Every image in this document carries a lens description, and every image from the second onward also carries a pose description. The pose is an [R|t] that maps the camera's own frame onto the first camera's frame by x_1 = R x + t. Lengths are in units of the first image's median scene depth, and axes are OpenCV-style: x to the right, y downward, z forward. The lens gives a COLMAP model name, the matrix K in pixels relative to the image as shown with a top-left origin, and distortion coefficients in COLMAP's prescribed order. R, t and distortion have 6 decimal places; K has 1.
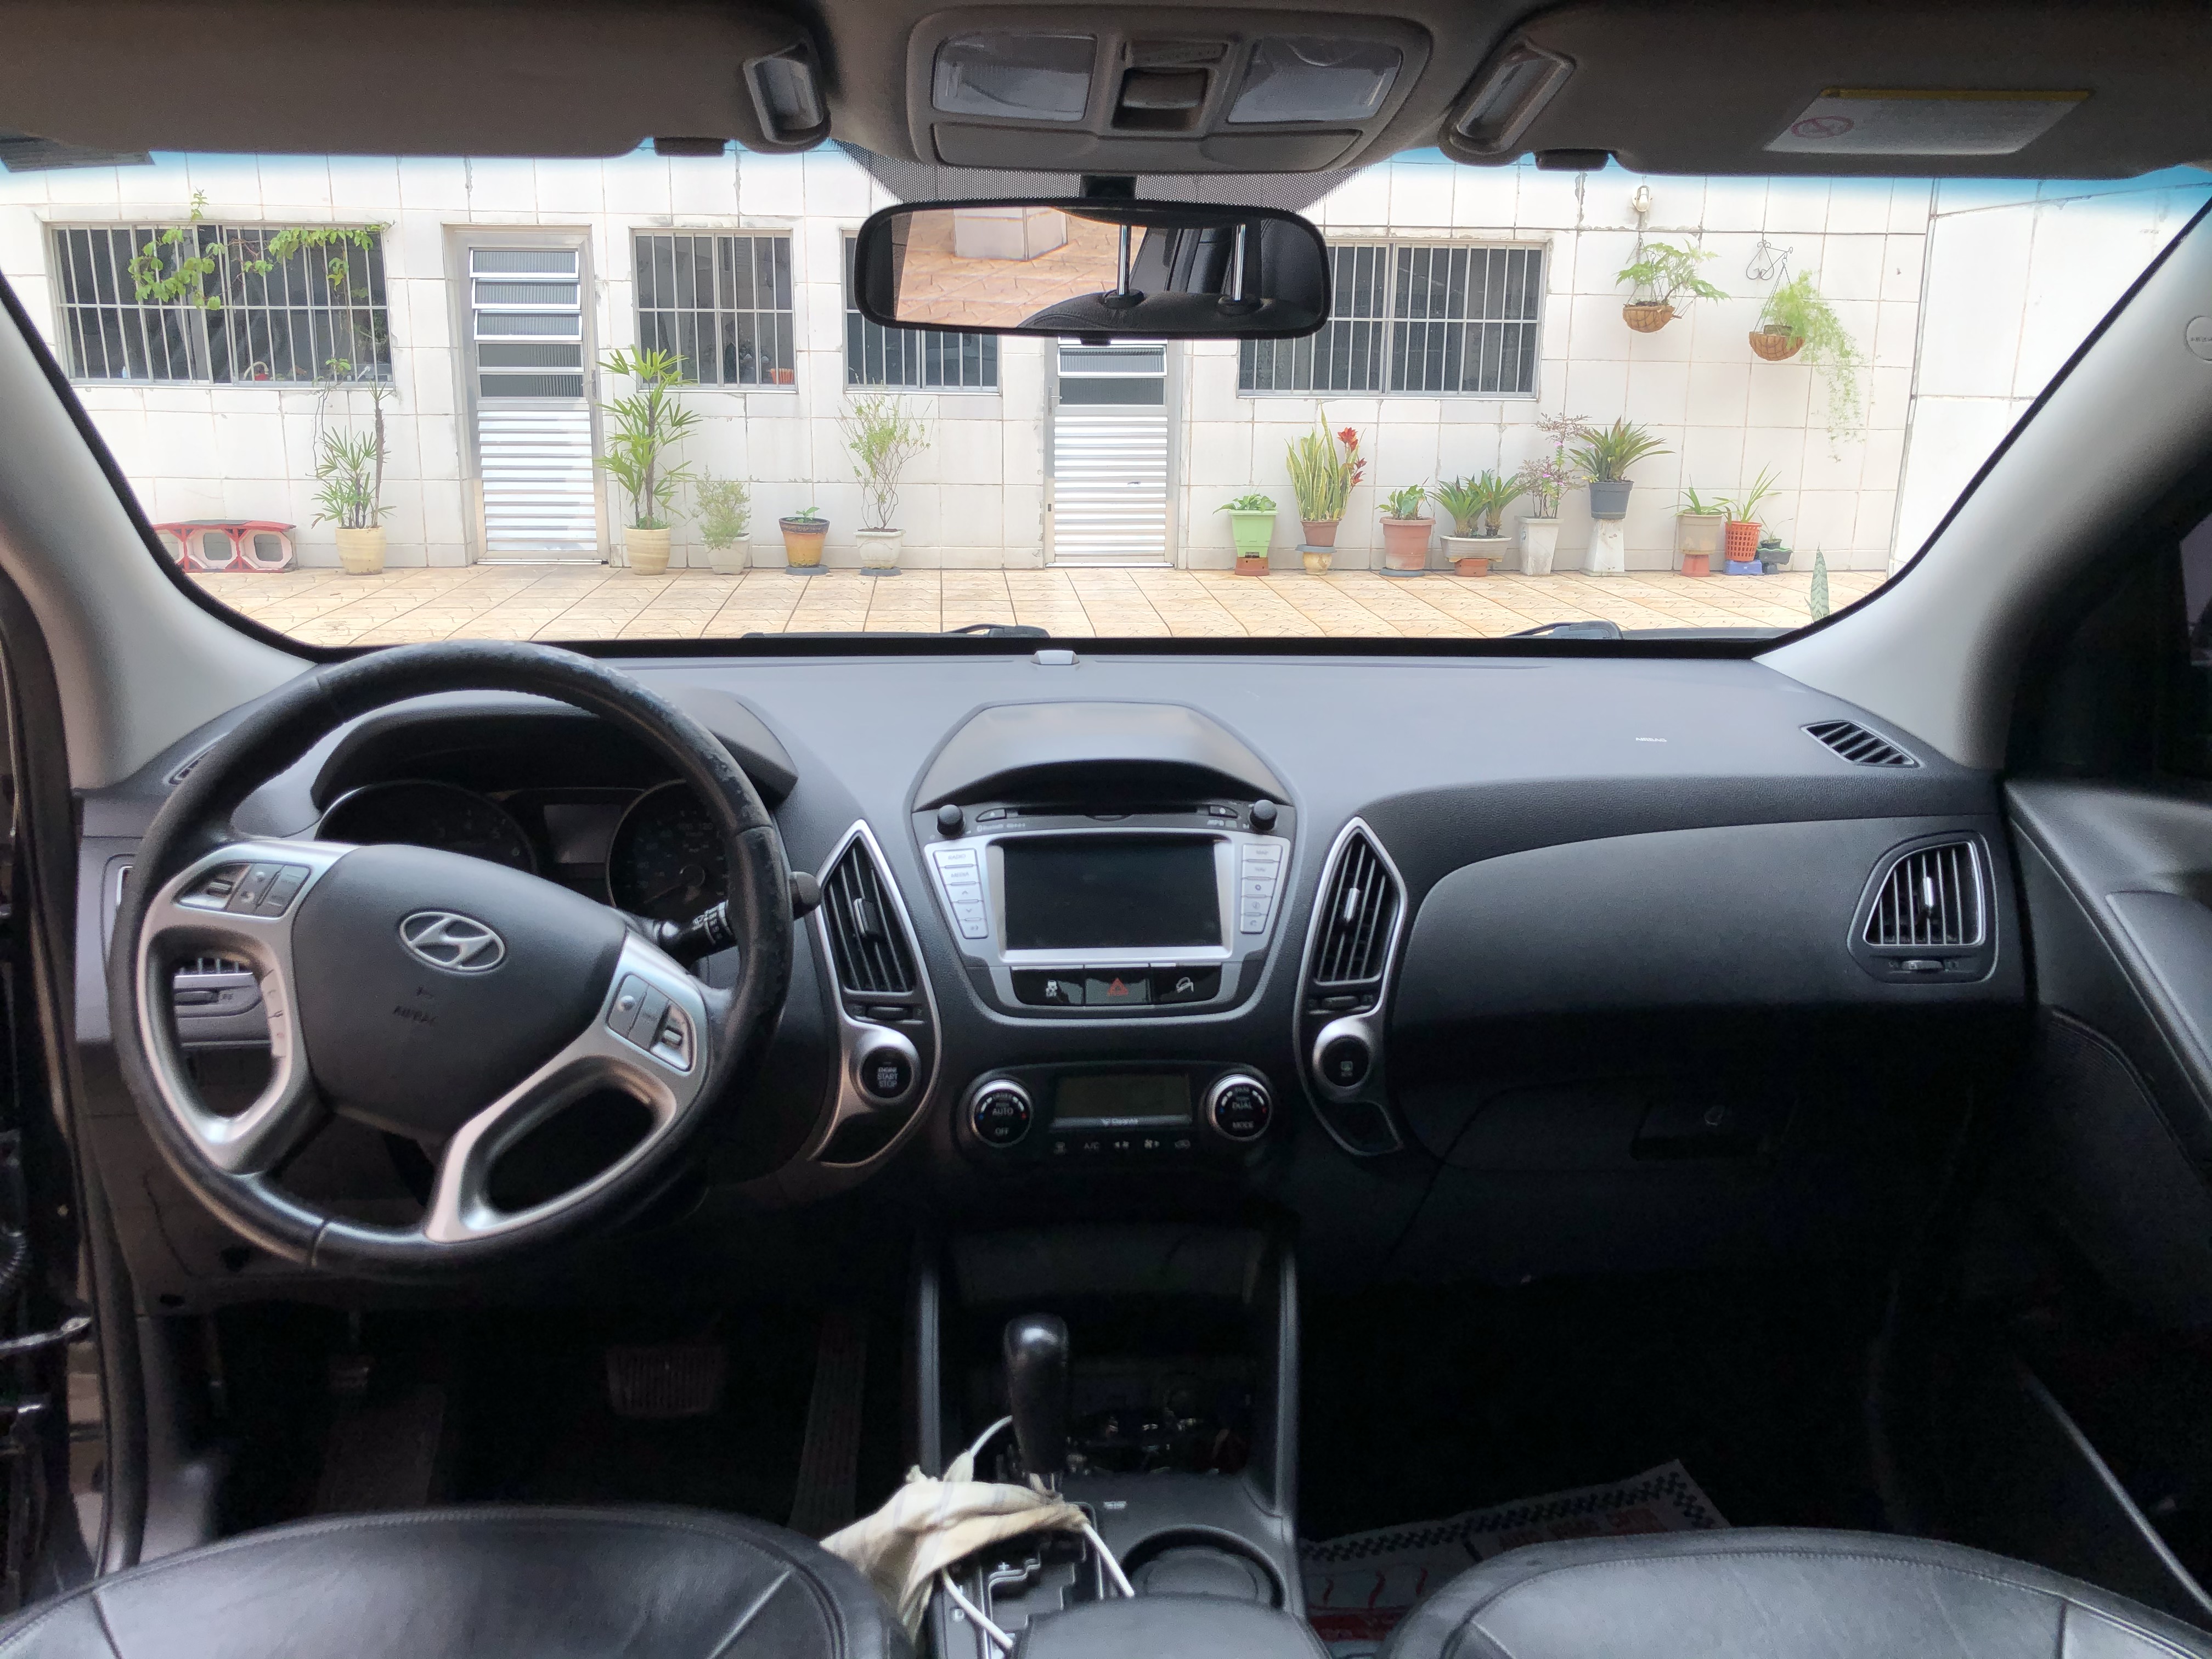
lens RADIAL K [[1828.1, 0, 1099.4], [0, 1828.1, 822.2], [0, 0, 1]] dist [0.095151, -0.234364]
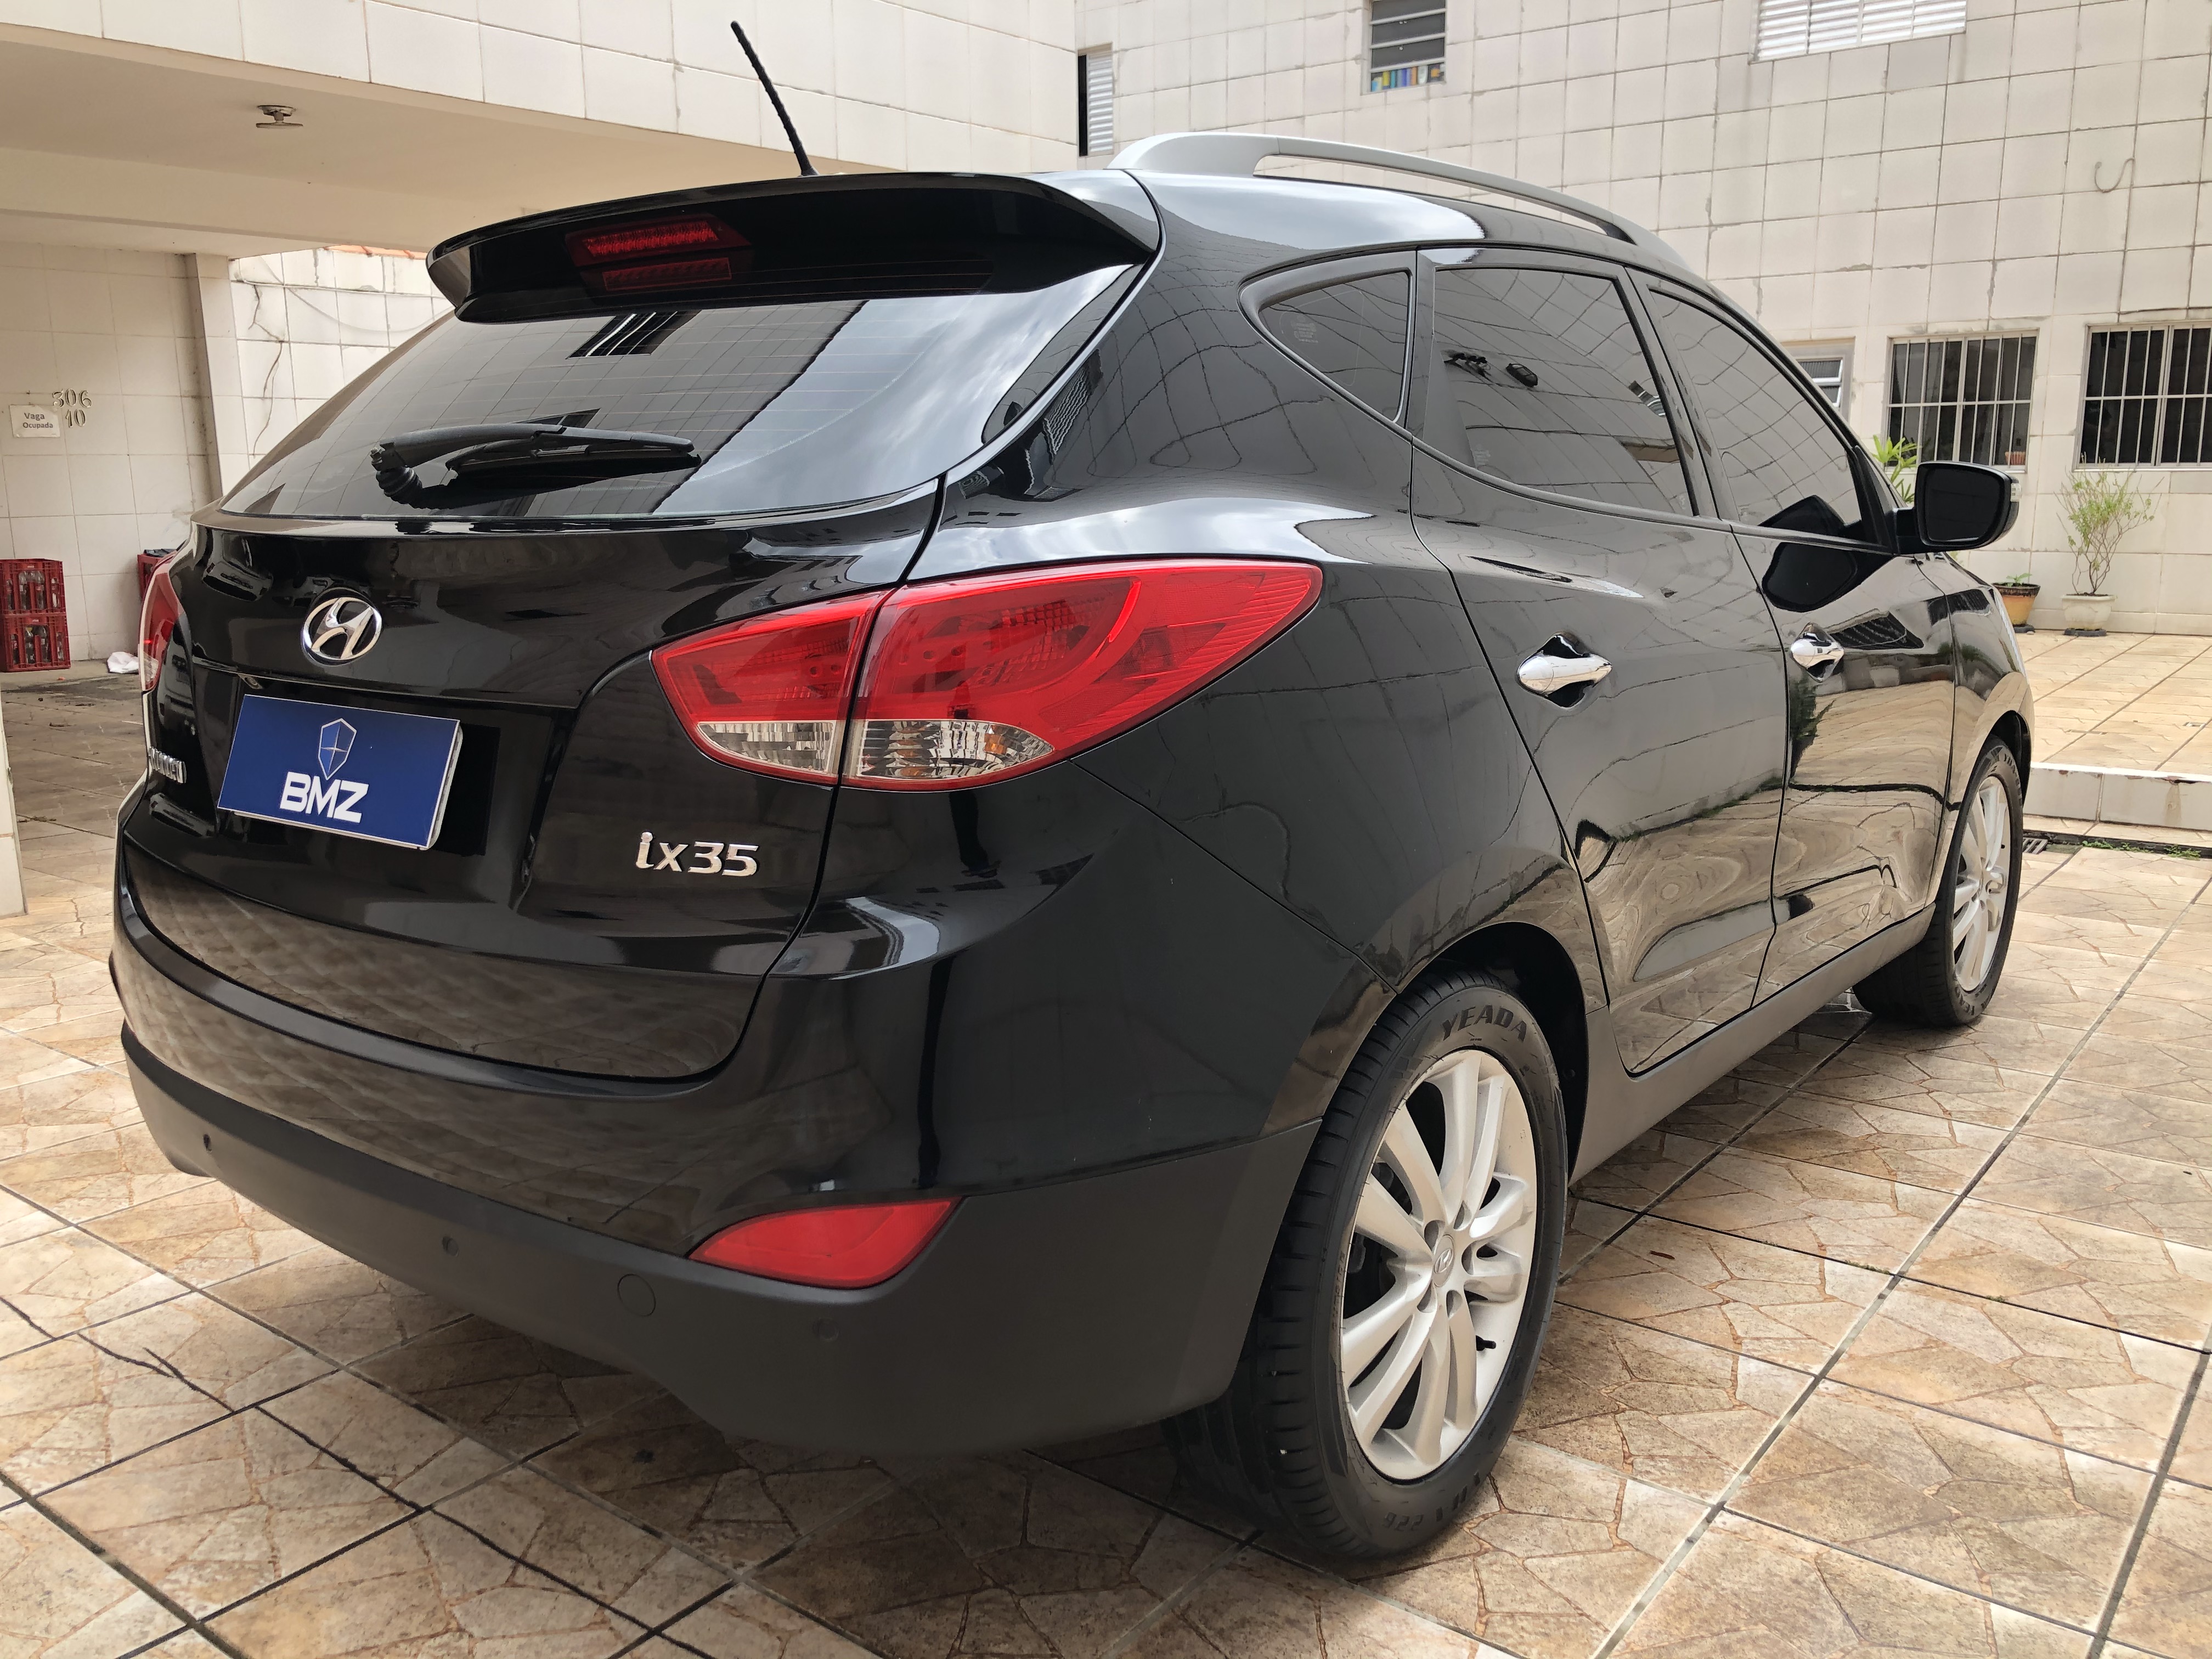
lens RADIAL K [[1842.6, 0, 1106.0], [0, 1842.6, 829.5], [0, 0, 1]] dist [0.003619, -0.004844]
pose [[0.737011, 0.110567, -0.666776, 1.735981], [-0.144094, 0.989552, 0.004819, 0.501346], [0.660342, 0.092527, 0.745243, -1.629676]]
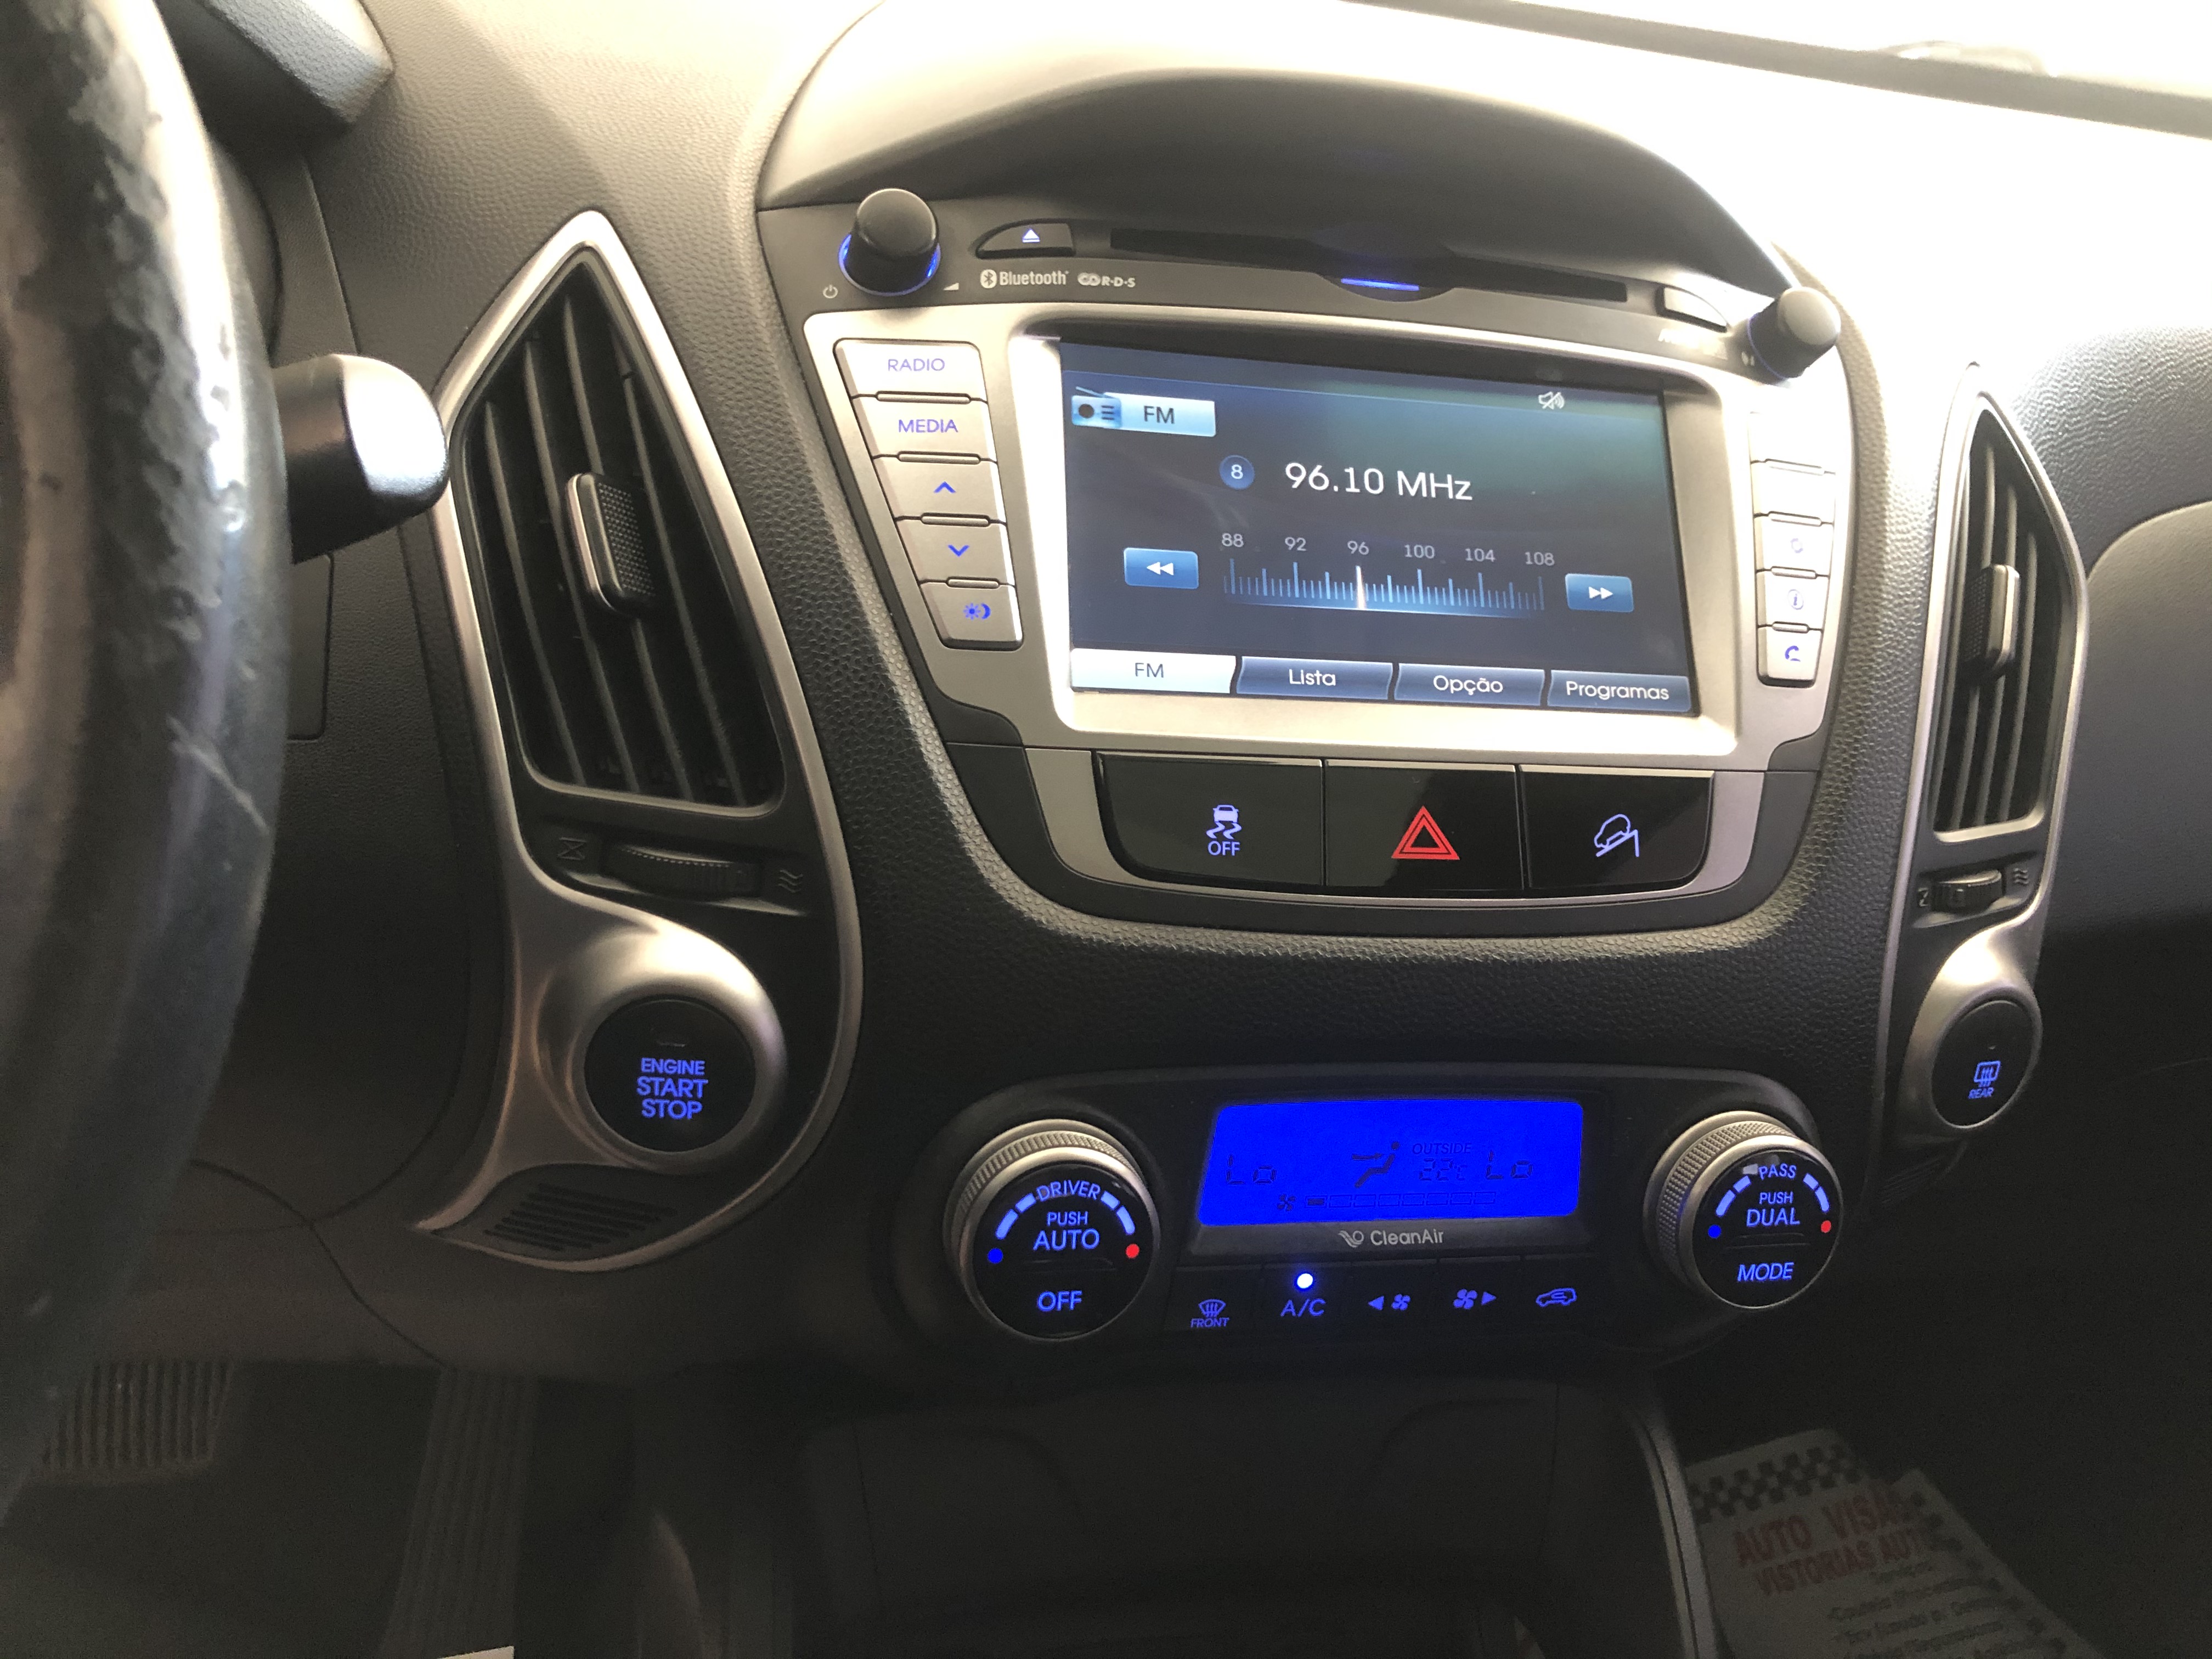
lens RADIAL K [[1857.7, 0, 1106.0], [0, 1857.7, 829.5], [0, 0, 1]] dist [0.008992, -0.012935]
pose [[0.982560, 0.055455, 0.177485, -0.089055], [-0.094075, 0.971575, 0.217235, 0.021824], [-0.160393, -0.230144, 0.959848, 0.615299]]
